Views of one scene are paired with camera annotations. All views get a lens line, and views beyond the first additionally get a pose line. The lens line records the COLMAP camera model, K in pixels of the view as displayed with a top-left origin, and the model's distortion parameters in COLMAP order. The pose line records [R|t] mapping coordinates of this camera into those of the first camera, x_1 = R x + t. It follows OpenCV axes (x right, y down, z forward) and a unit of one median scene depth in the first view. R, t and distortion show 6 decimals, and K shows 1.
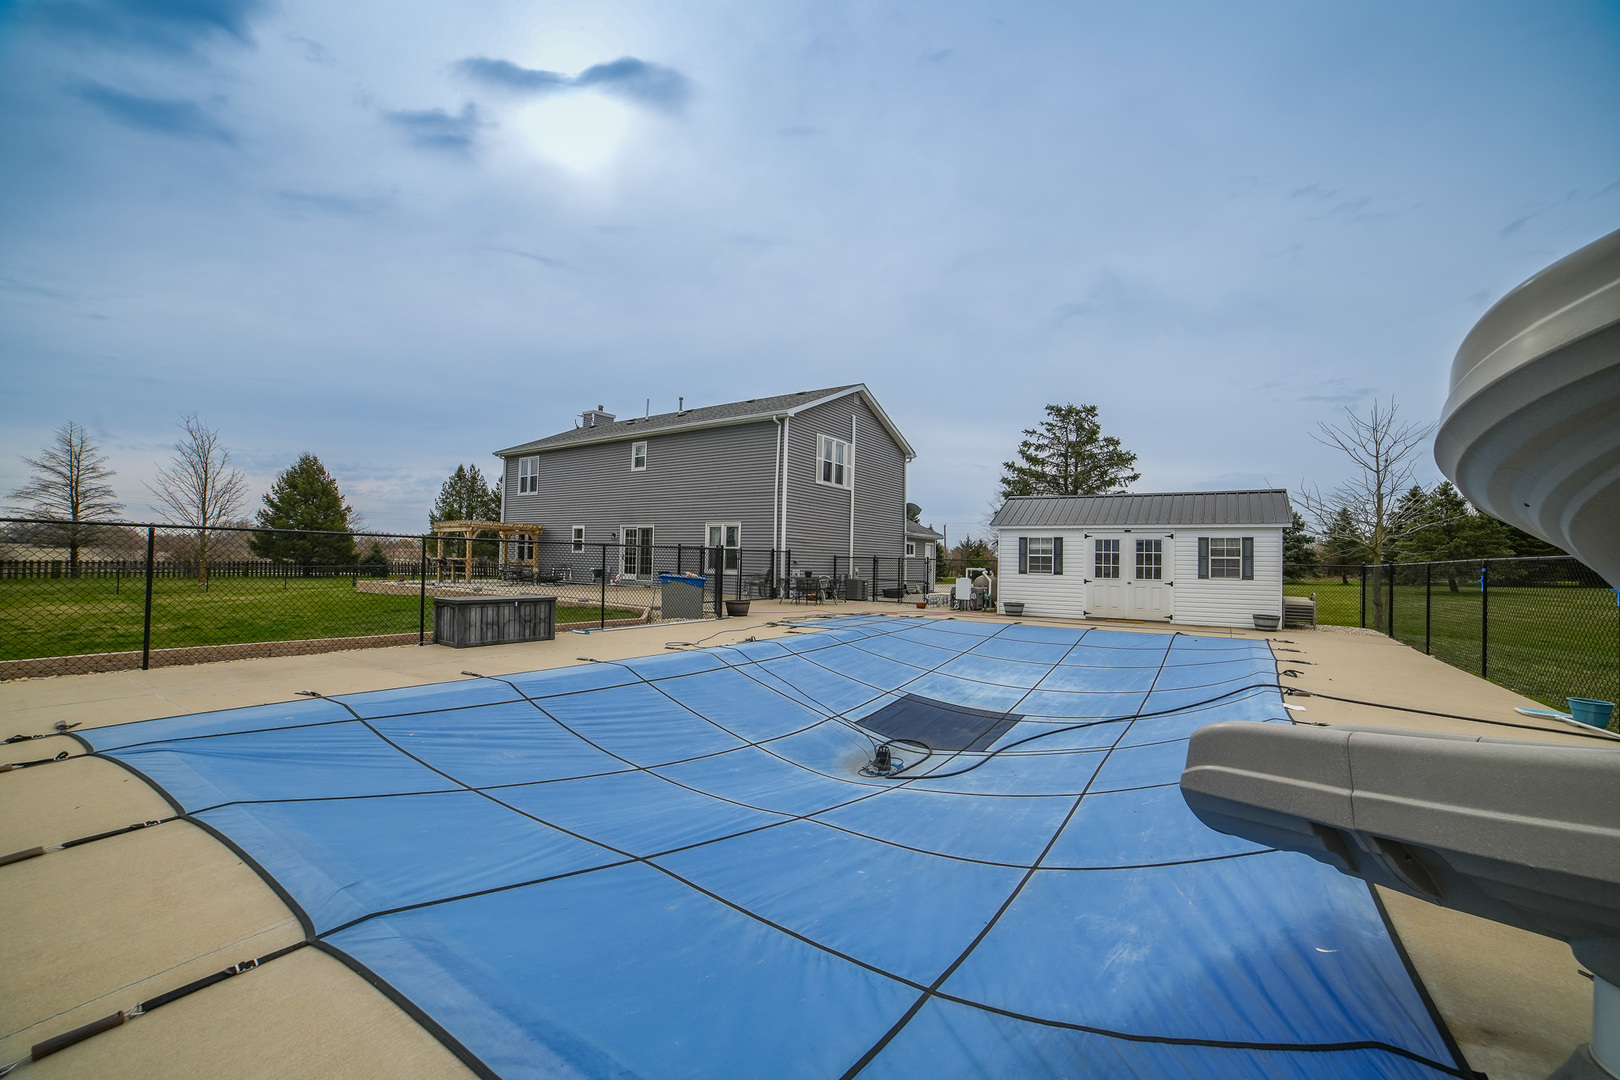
lens RADIAL K [[656.4, 0, 794.5], [0, 656.4, 541.1], [0, 0, 1]] dist [-0.019616, 0.000054]
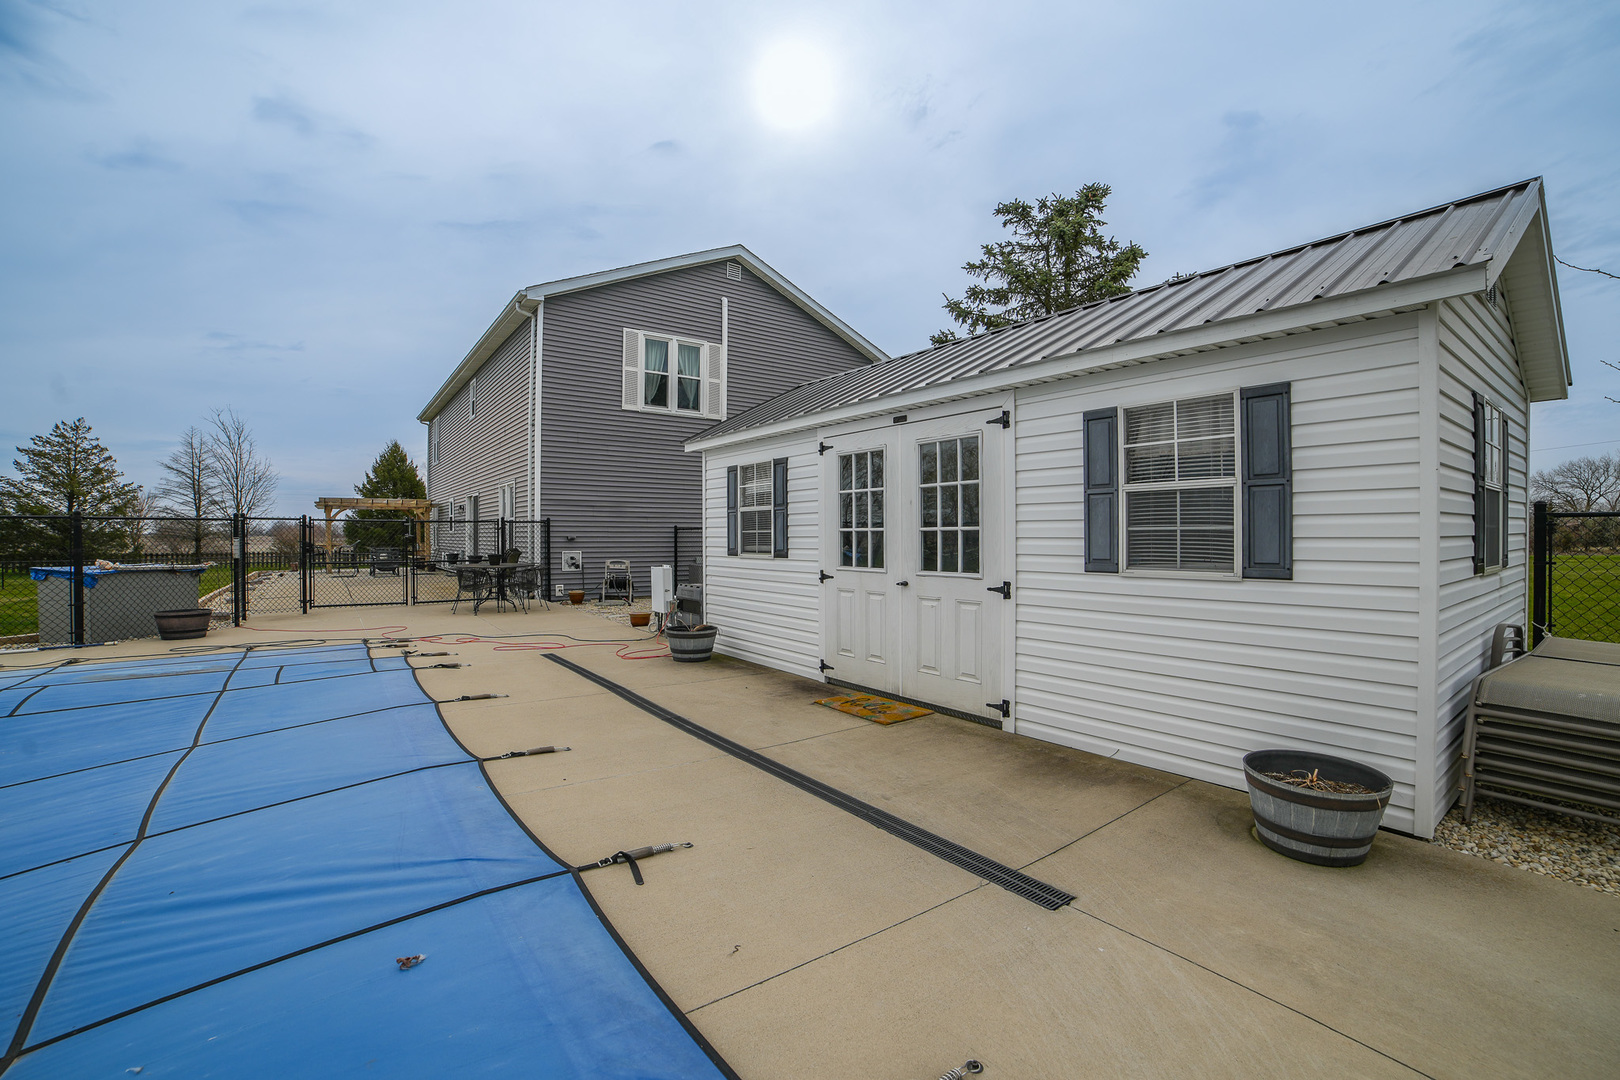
lens RADIAL K [[656.4, 0, 820.9], [0, 656.4, 535.3], [0, 0, 1]] dist [-0.019616, 0.000054]
pose [[0.948492, -0.027992, -0.315562, 0.539074], [0.037695, 0.998984, 0.024685, 0.029181], [0.314551, -0.035309, 0.948584, 0.643777]]
